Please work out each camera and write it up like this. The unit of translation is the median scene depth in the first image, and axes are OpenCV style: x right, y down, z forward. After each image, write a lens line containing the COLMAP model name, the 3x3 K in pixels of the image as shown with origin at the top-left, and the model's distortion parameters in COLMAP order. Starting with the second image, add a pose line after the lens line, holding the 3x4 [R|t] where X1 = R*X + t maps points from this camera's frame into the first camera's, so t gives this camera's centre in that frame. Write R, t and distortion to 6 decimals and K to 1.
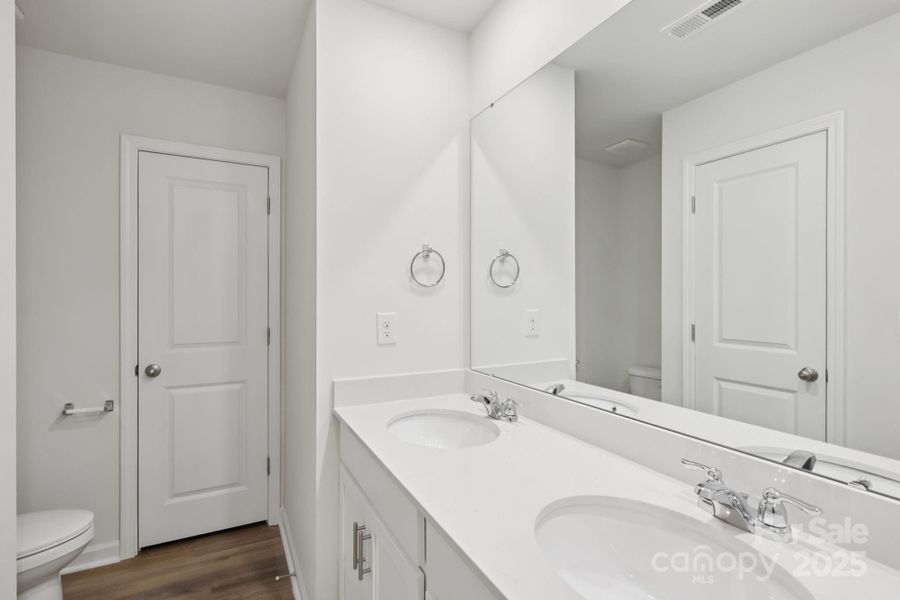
lens RADIAL K [[433.5, 0, 455.4], [0, 433.5, 305.4], [0, 0, 1]] dist [0.019506, 0.000340]
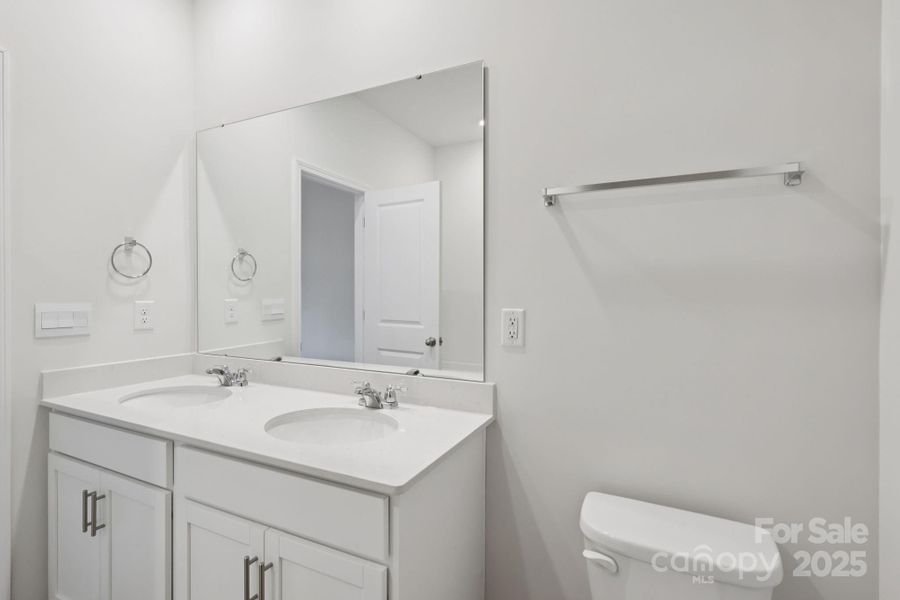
lens RADIAL K [[433.5, 0, 447.5], [0, 433.5, 307.5], [0, 0, 1]] dist [0.019506, 0.000340]
pose [[0.799782, -0.004488, 0.600274, -0.163515], [-0.004521, 0.999899, 0.013500, 0.004979], [-0.600274, -0.013511, 0.799681, -0.436490]]
